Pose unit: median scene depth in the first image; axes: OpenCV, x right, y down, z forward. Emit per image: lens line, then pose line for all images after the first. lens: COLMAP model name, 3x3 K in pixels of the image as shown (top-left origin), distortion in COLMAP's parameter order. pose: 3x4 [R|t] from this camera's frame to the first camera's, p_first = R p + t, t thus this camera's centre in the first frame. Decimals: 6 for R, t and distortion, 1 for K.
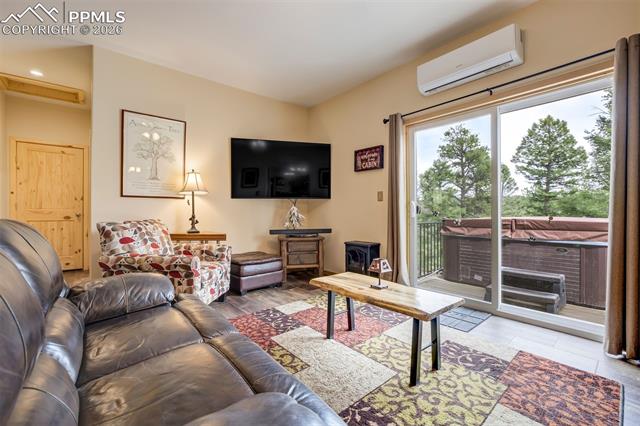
lens RADIAL K [[272.7, 0, 320.4], [0, 272.7, 210.9], [0, 0, 1]] dist [-0.034381, 0.014344]
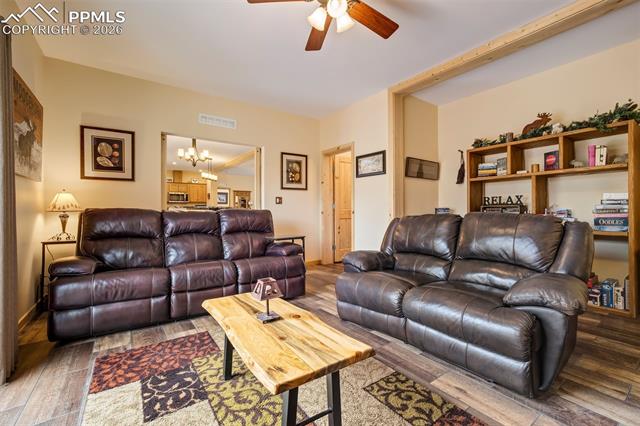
lens RADIAL K [[272.7, 0, 320.4], [0, 272.7, 210.9], [0, 0, 1]] dist [-0.034381, 0.014344]
pose [[-0.996697, 0.009200, 0.080685, 0.024575], [0.008698, 0.999941, -0.006572, 0.006354], [-0.080741, -0.005849, -0.996718, 1.900710]]
